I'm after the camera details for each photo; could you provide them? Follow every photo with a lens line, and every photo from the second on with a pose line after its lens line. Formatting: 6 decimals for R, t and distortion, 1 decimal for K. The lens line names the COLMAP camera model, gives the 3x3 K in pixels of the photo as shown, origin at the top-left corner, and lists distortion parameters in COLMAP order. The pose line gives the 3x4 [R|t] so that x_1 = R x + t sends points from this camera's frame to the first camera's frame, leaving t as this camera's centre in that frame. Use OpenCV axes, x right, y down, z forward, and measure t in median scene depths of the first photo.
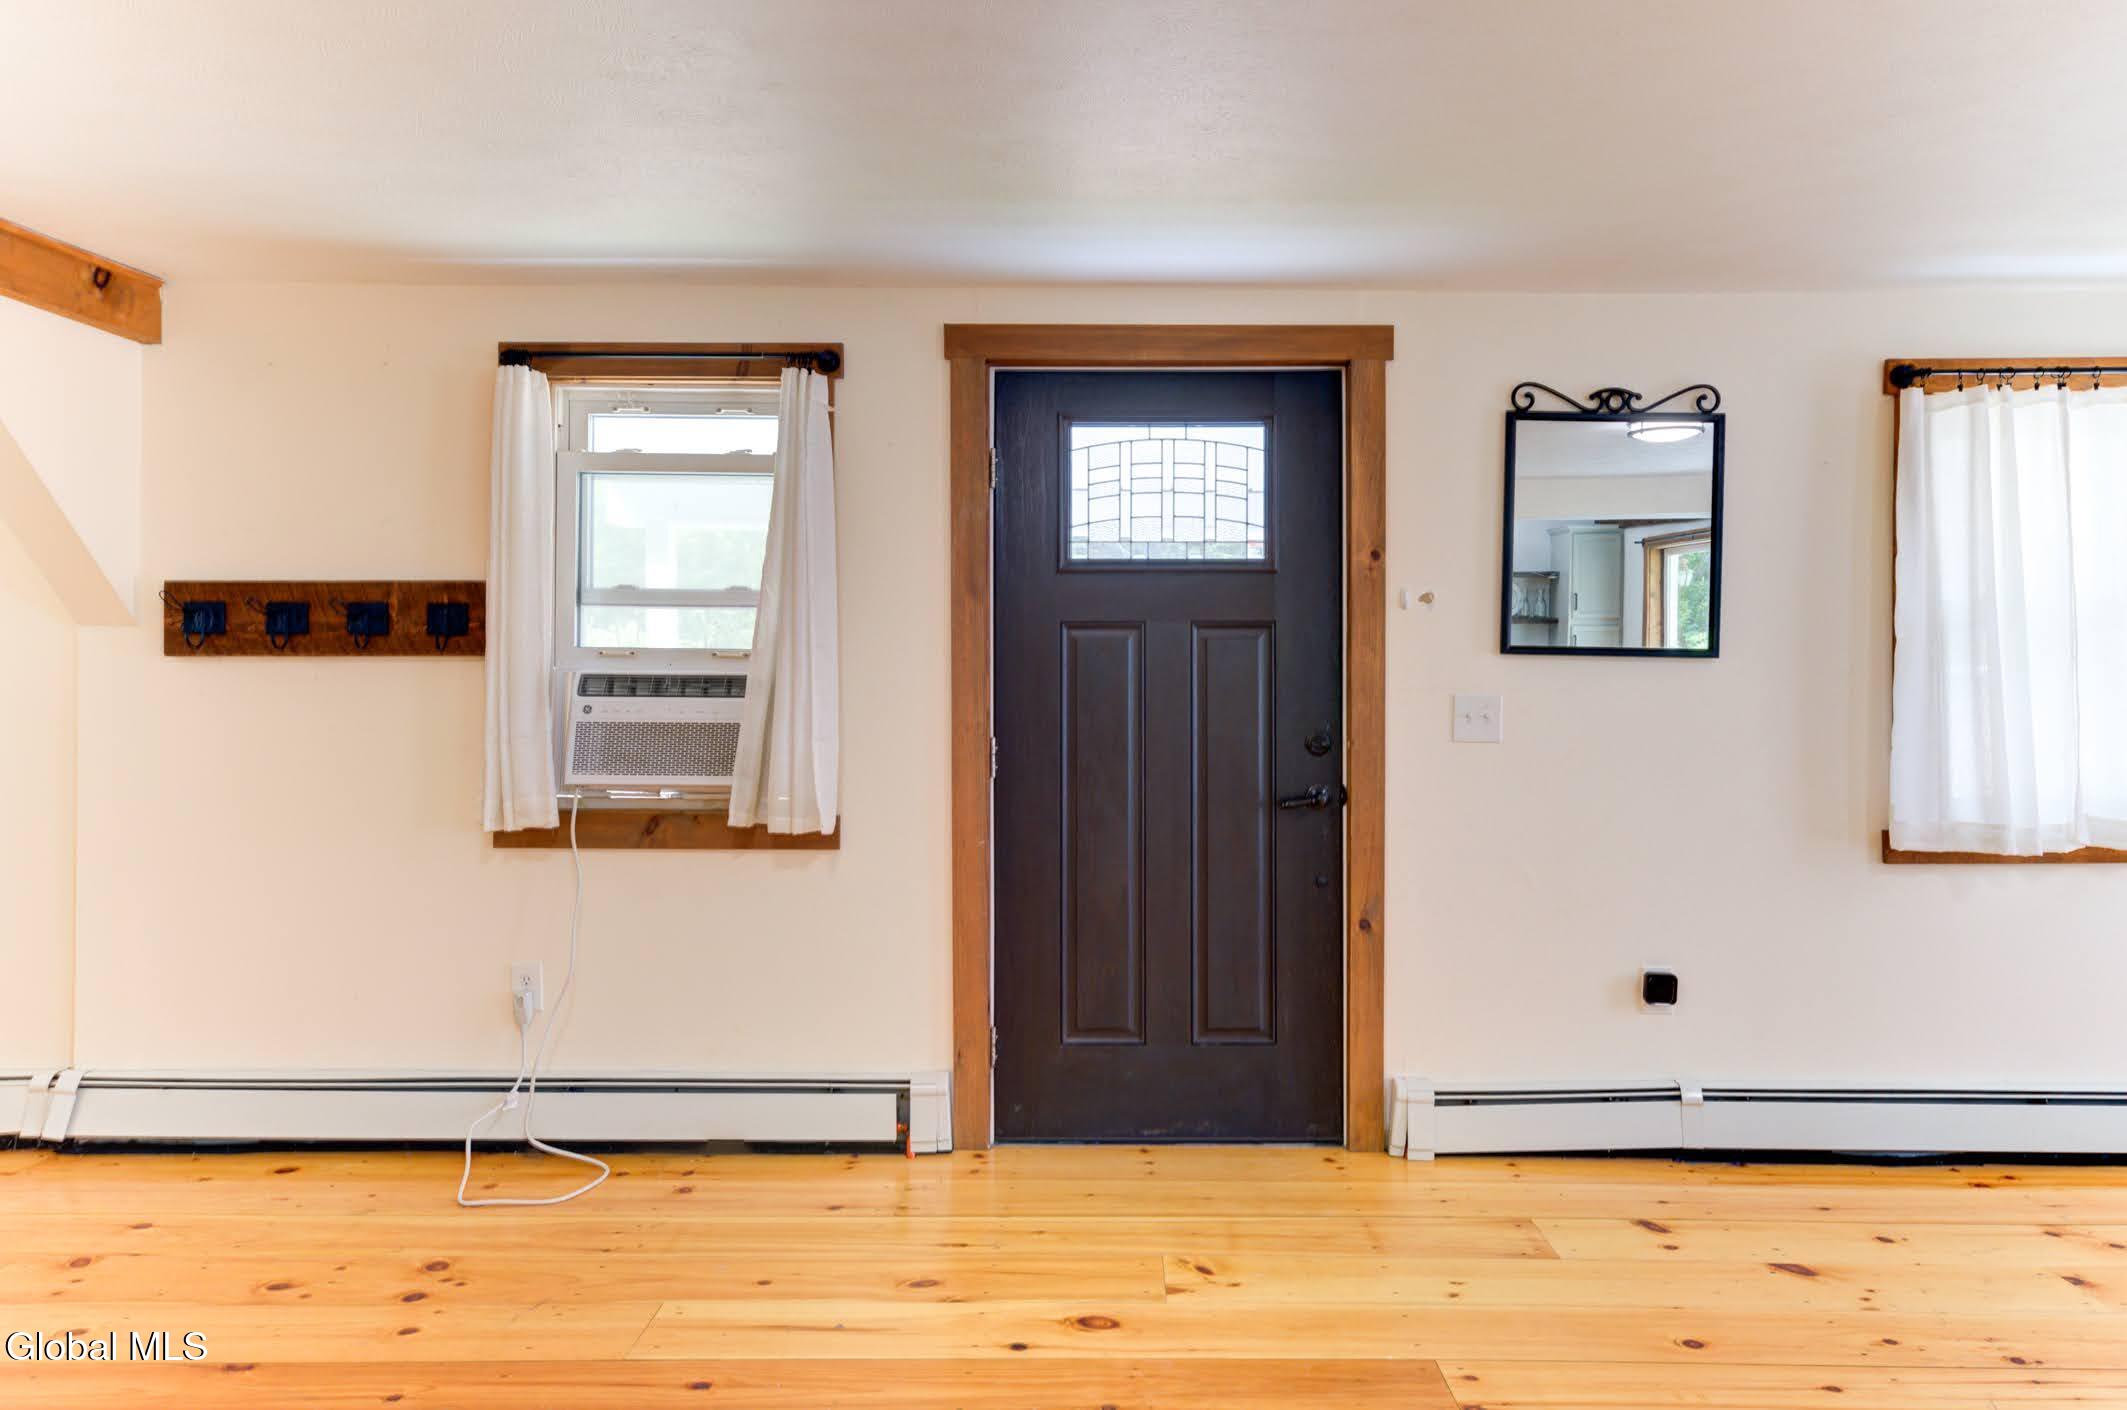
lens RADIAL K [[1422.9, 0, 1056.0], [0, 1422.9, 669.8], [0, 0, 1]] dist [0.015338, -0.000525]
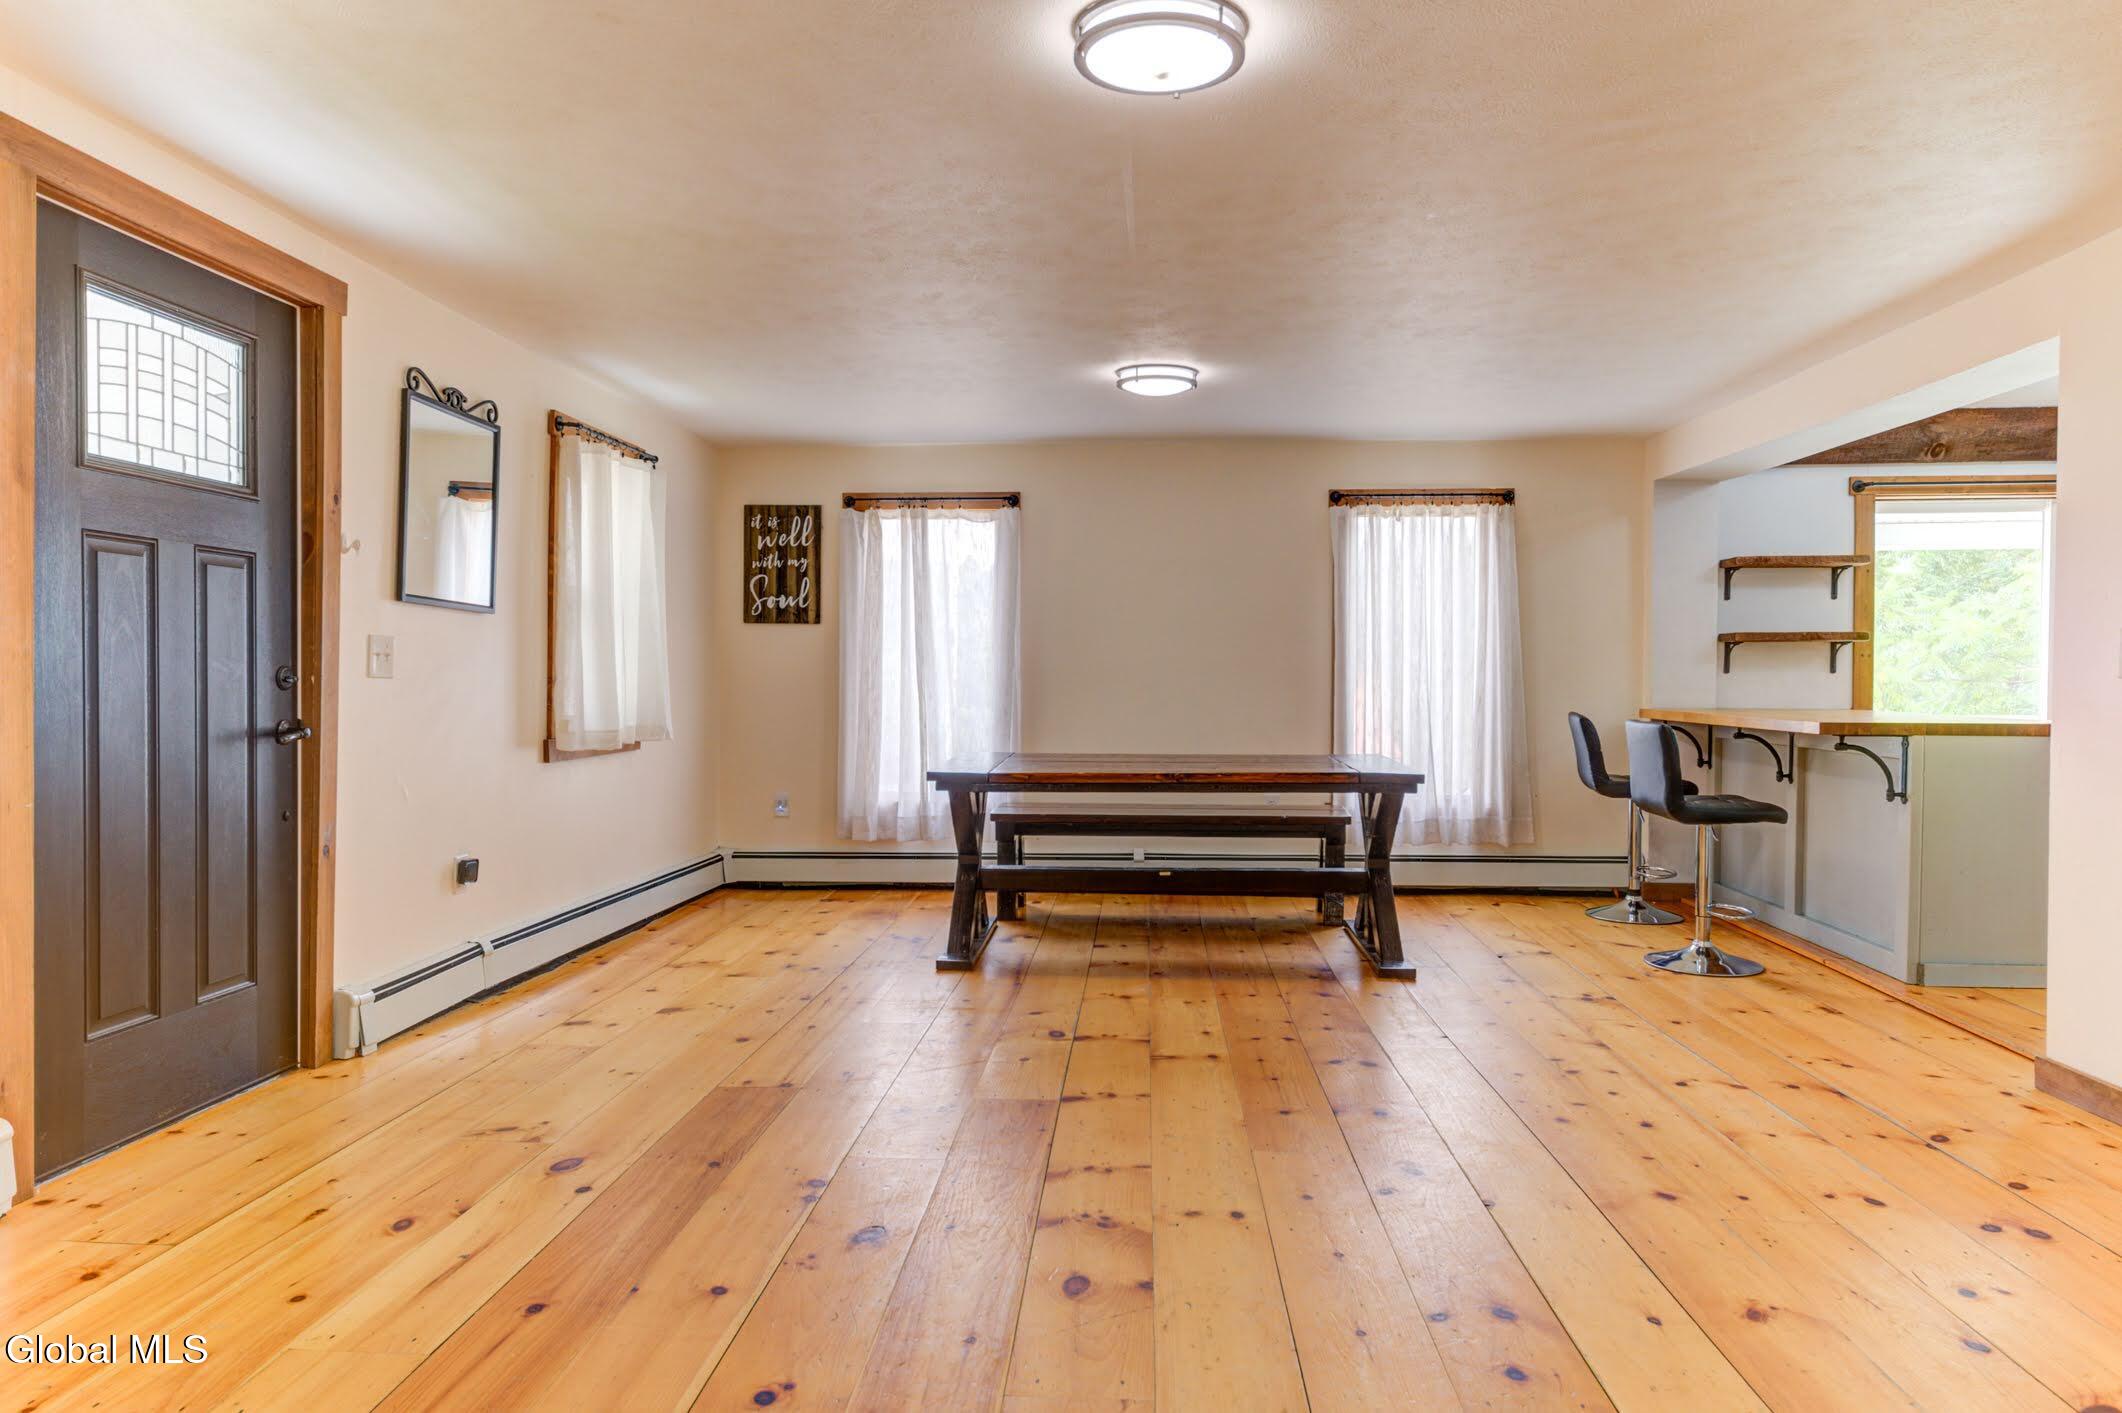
lens RADIAL K [[1414.0, 0, 1097.3], [0, 1414.0, 706.0], [0, 0, 1]] dist [0.006624, 0.003386]
pose [[0.031779, -0.016039, 0.999366, -0.844961], [-0.021111, 0.999637, 0.016714, 0.045060], [-0.999272, -0.021629, 0.031428, 0.419294]]
